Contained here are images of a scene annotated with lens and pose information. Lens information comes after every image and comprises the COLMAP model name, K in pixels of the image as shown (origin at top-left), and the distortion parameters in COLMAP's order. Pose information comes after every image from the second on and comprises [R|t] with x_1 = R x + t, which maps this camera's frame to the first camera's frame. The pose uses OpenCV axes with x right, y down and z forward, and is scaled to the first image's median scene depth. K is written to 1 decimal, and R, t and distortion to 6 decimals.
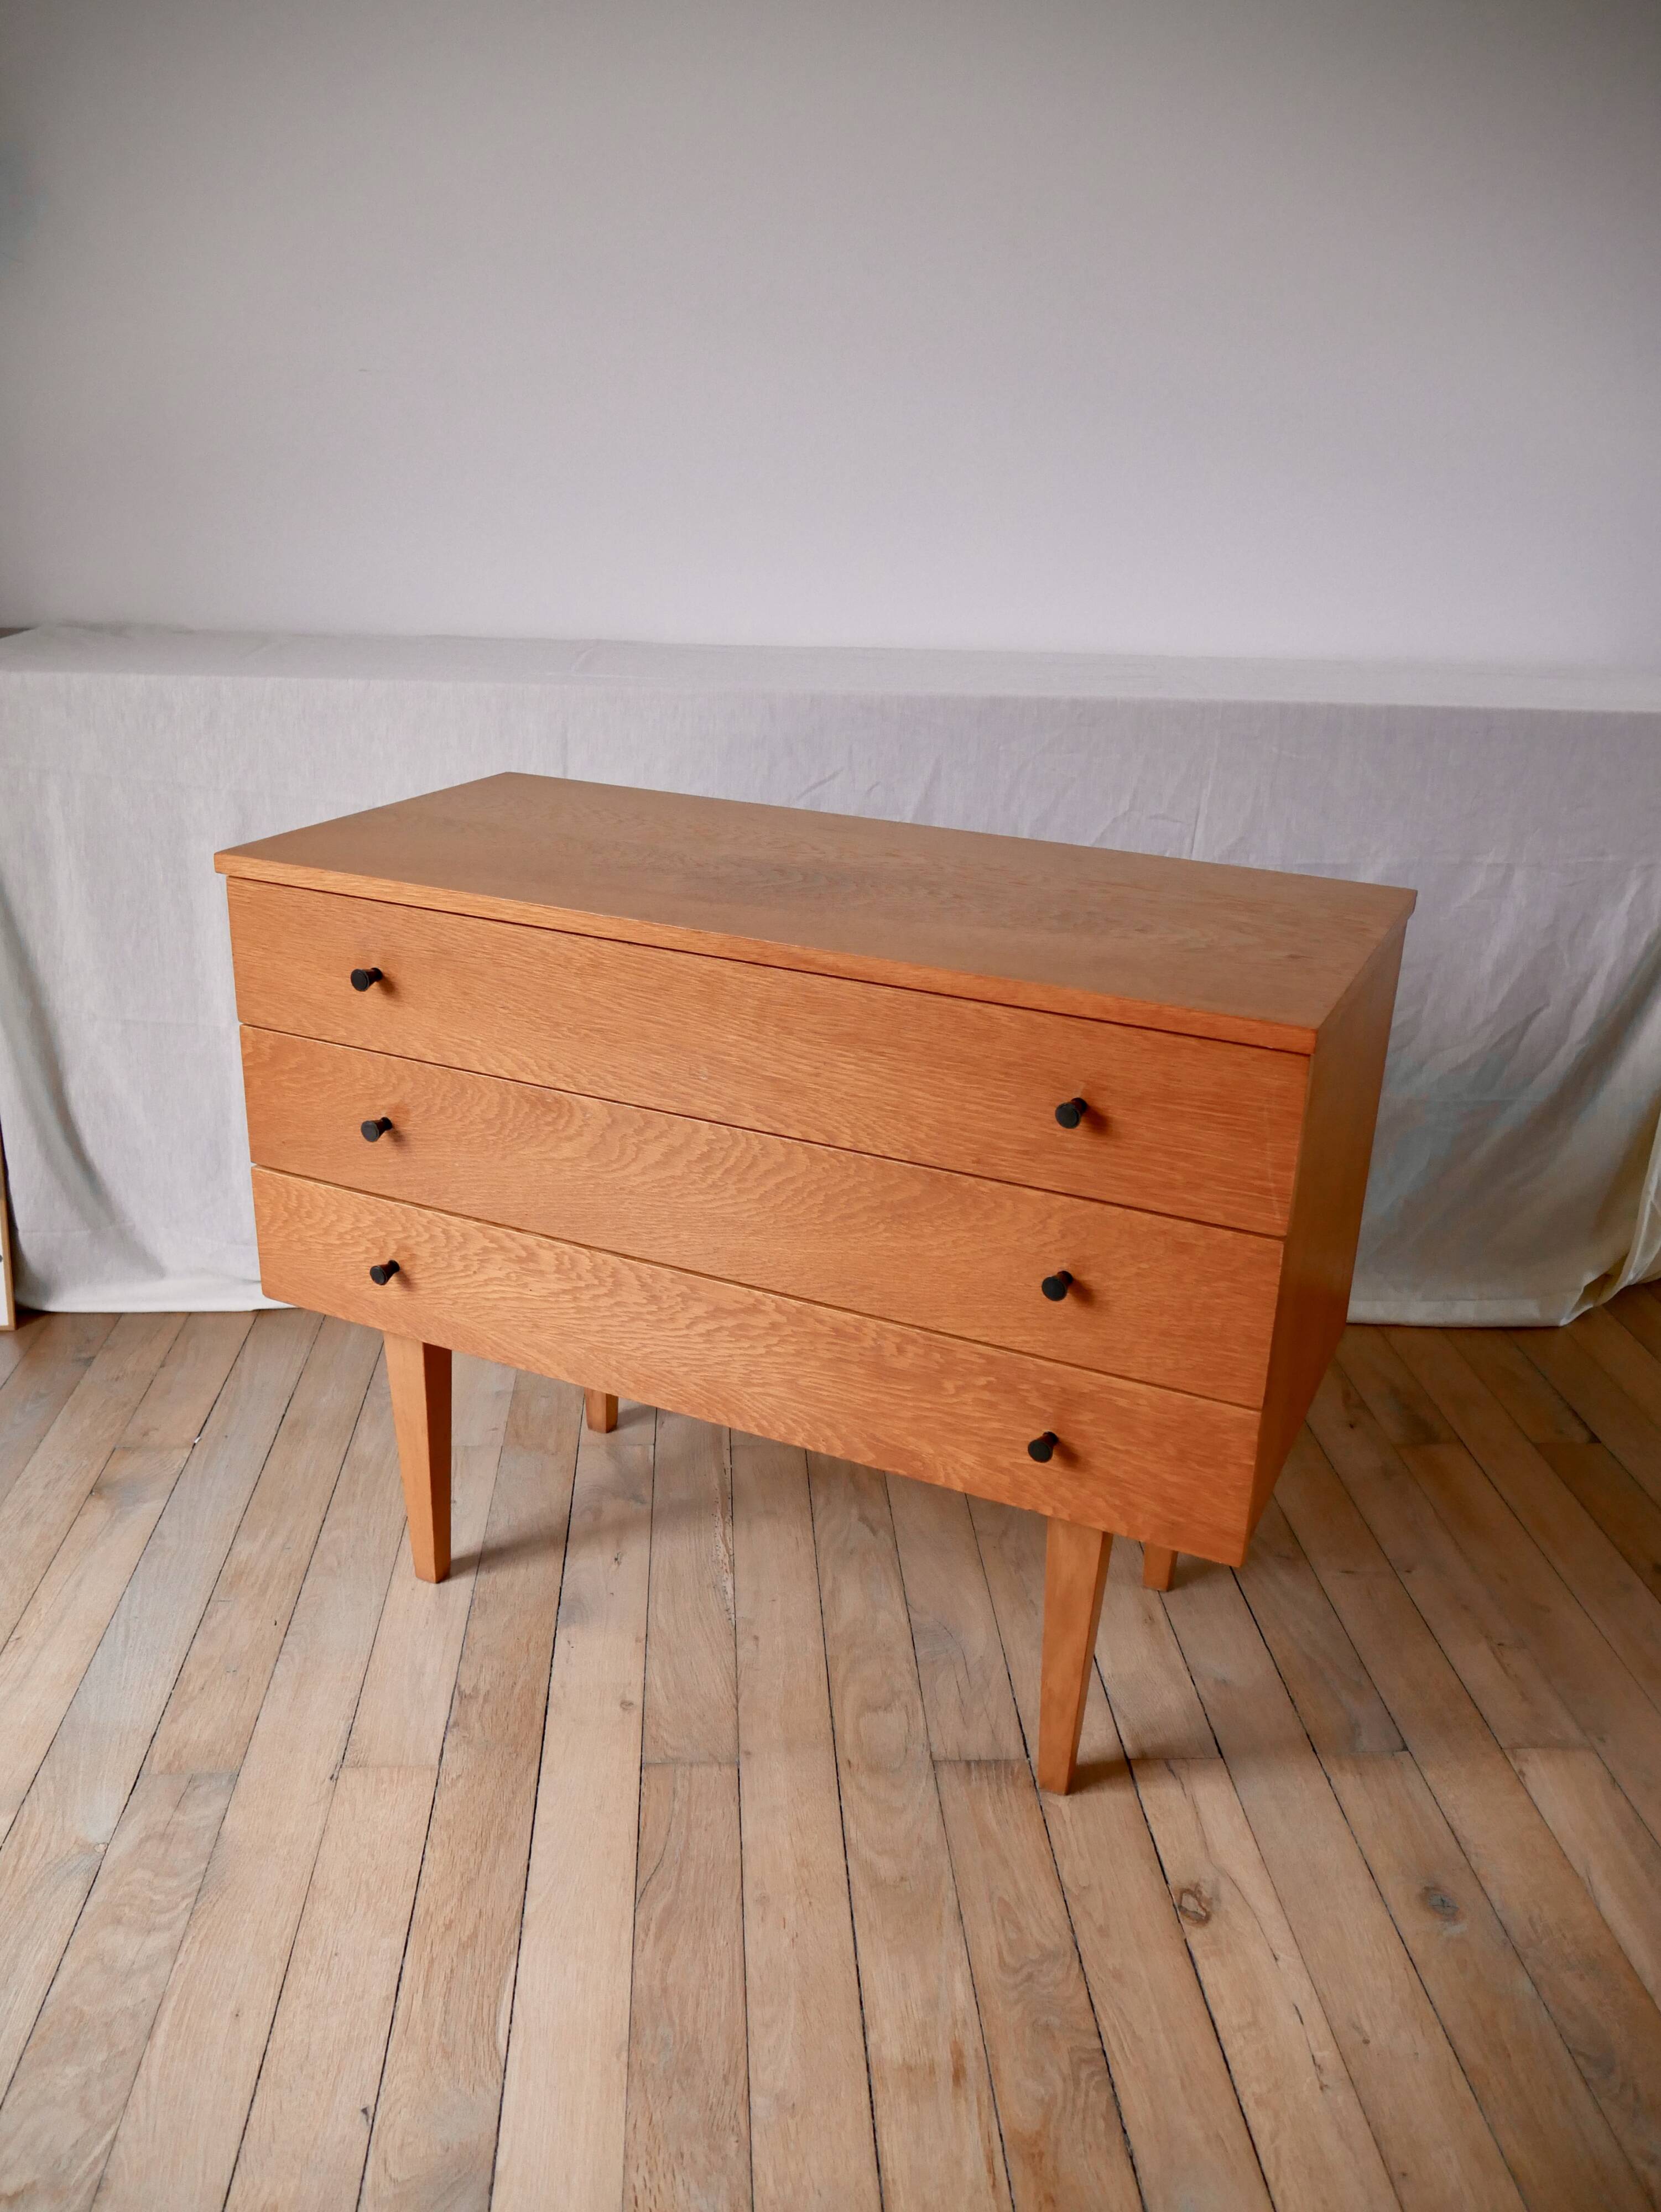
lens RADIAL K [[1825.0, 0, 830.5], [0, 1825.0, 1106.0], [0, 0, 1]] dist [-0.024011, 0.002226]
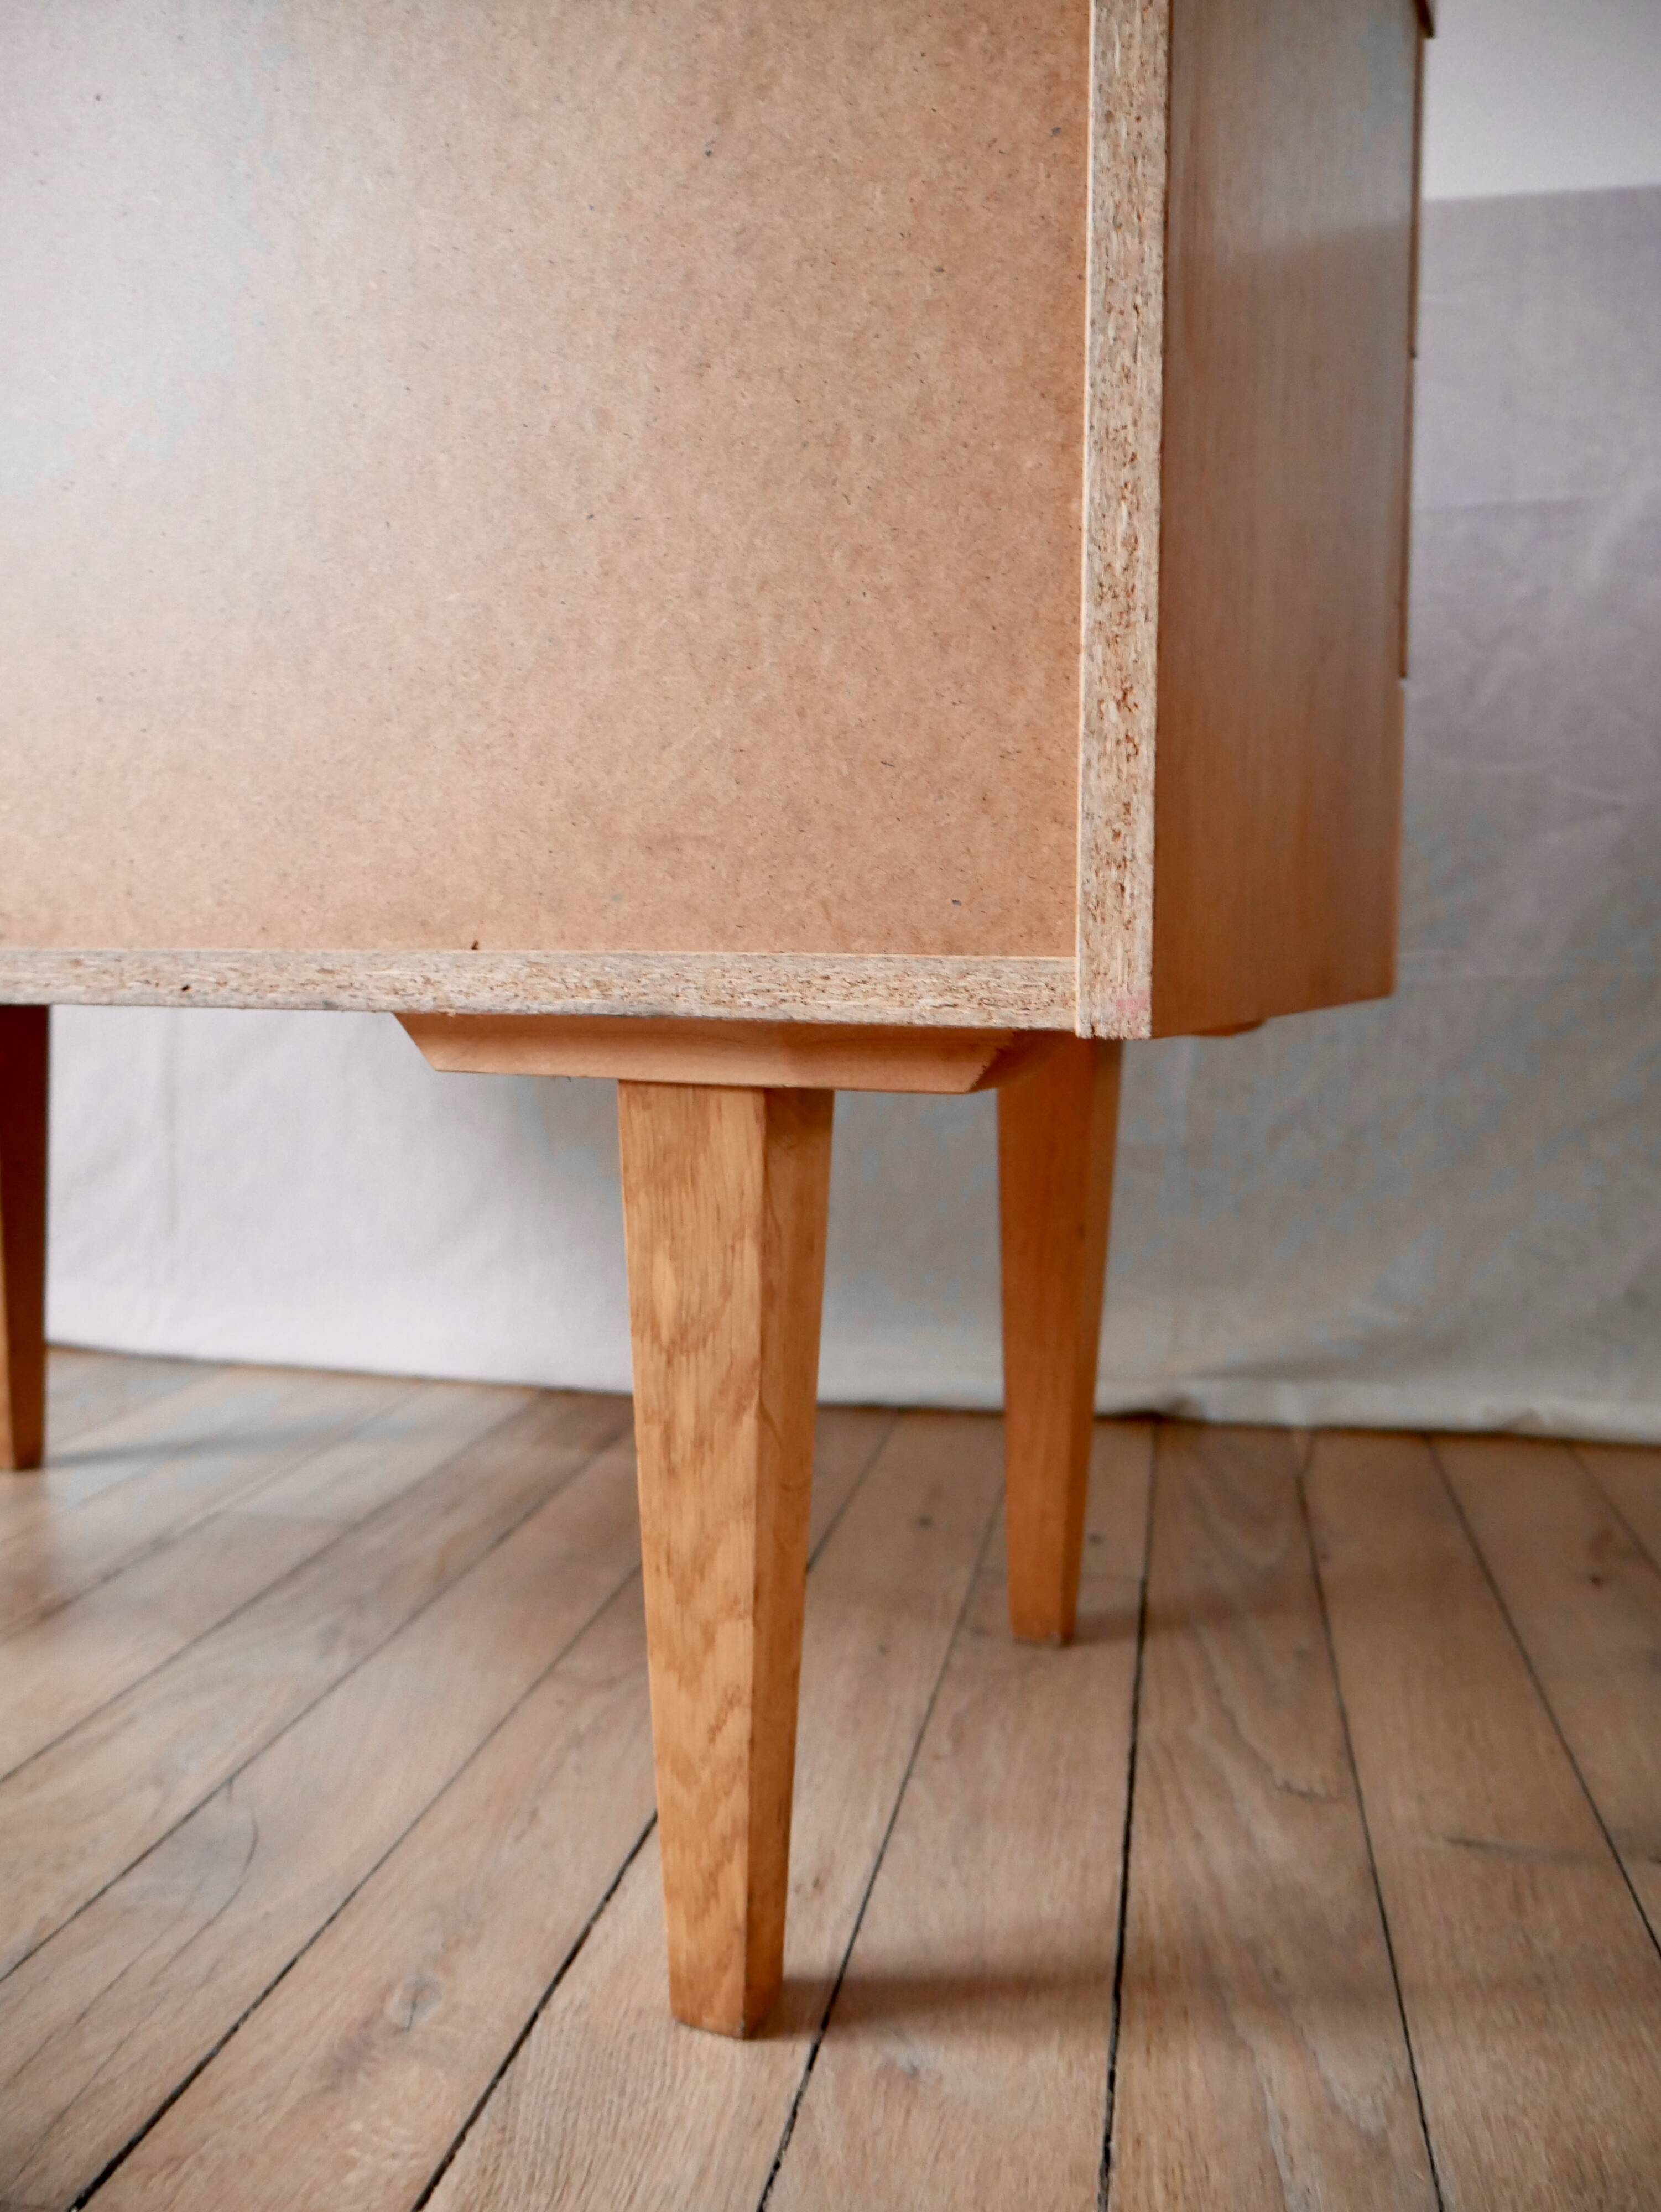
lens RADIAL K [[1827.9, 0, 830.2], [0, 1827.9, 1100.9], [0, 0, 1]] dist [-0.029622, 0.011172]
pose [[0.965150, -0.004159, -0.261664, 0.315109], [-0.067441, 0.962148, -0.264050, 0.267796], [0.252857, 0.272495, 0.928337, 0.746261]]
